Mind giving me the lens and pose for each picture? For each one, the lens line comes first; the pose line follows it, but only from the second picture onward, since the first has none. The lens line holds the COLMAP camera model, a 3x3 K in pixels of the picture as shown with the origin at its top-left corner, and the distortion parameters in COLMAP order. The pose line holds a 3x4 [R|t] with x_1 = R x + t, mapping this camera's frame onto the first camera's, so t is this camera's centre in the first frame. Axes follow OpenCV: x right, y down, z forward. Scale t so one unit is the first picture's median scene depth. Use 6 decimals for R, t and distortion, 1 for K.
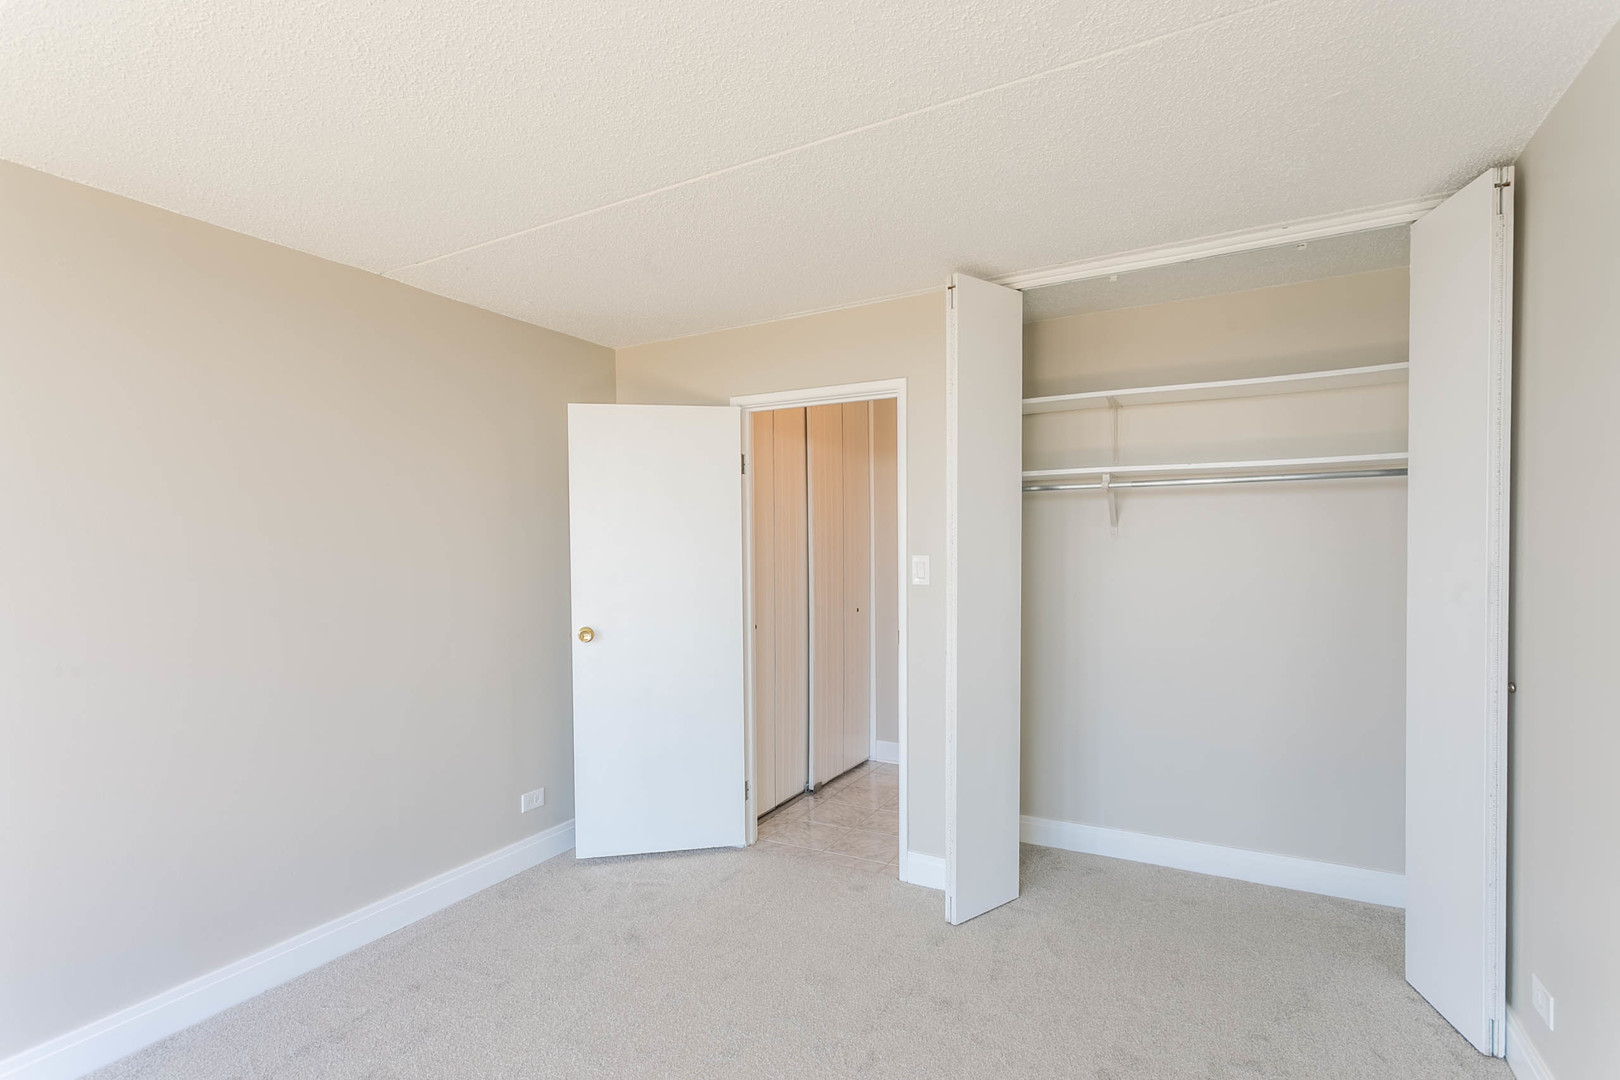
lens RADIAL K [[783.4, 0, 797.2], [0, 783.4, 564.8], [0, 0, 1]] dist [0.003612, 0.000487]
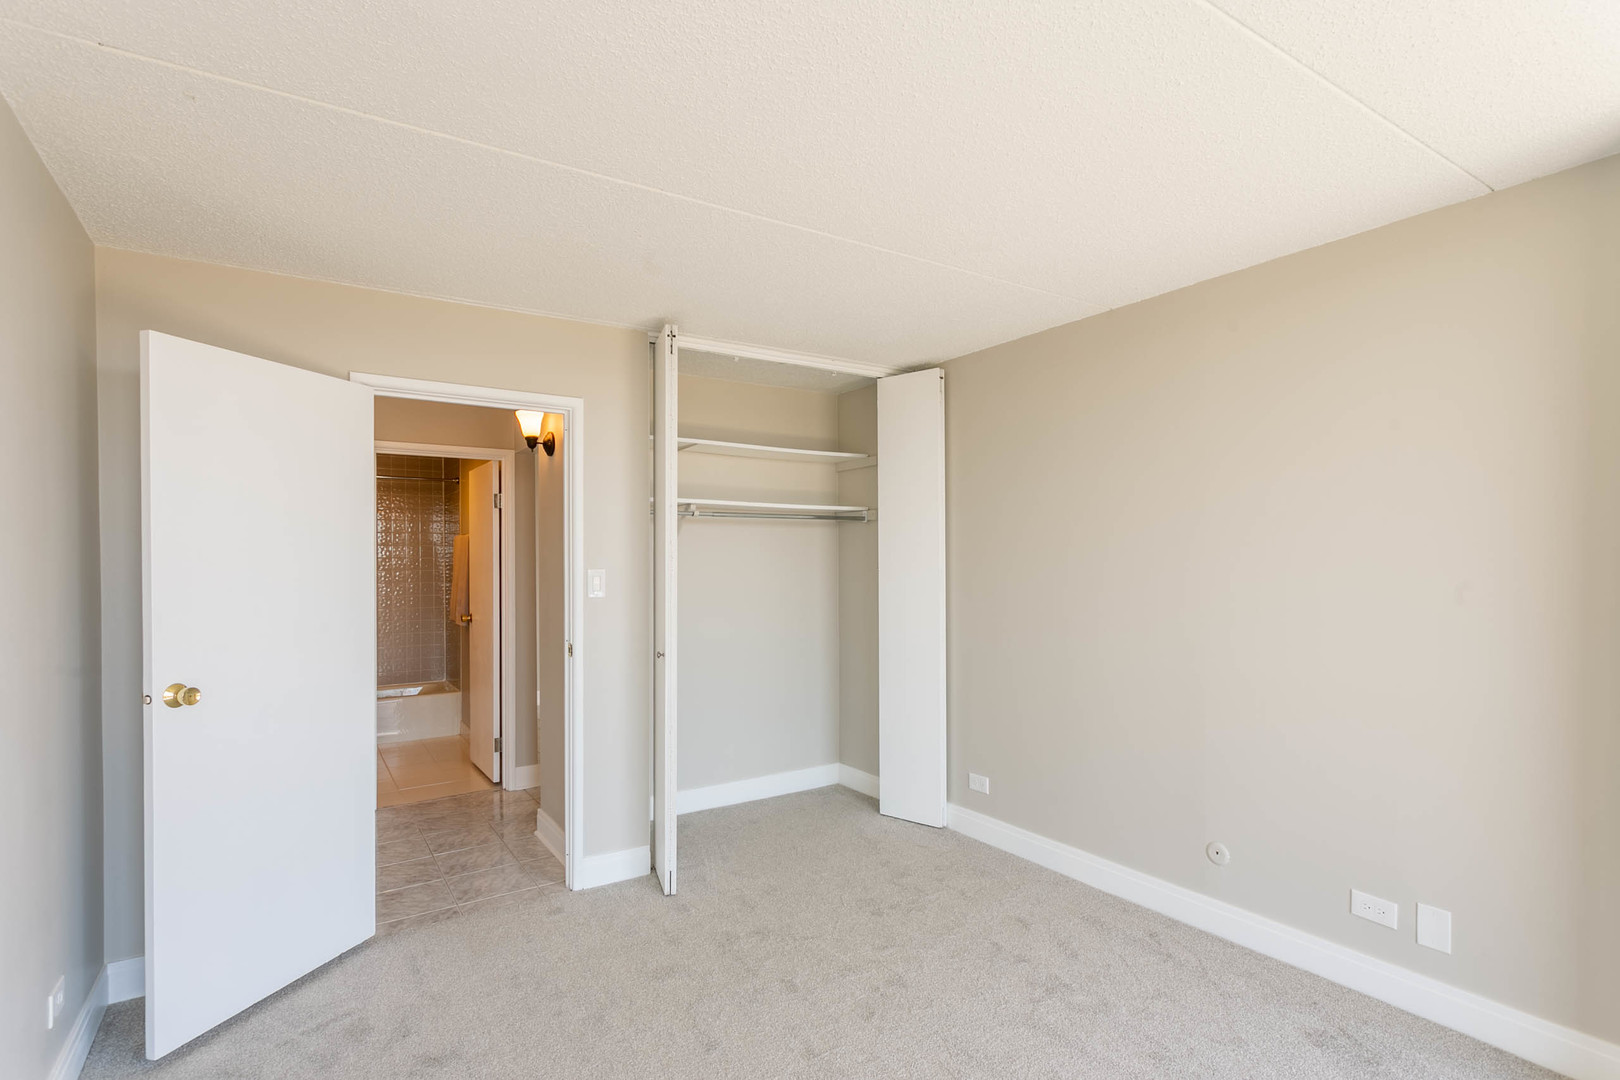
lens RADIAL K [[783.4, 0, 797.2], [0, 783.4, 564.8], [0, 0, 1]] dist [0.003612, 0.000487]
pose [[0.468612, 0.000694, 0.883404, -0.645256], [0.021855, 0.999685, -0.012378, 0.000202], [-0.883134, 0.025108, 0.468449, 0.267805]]
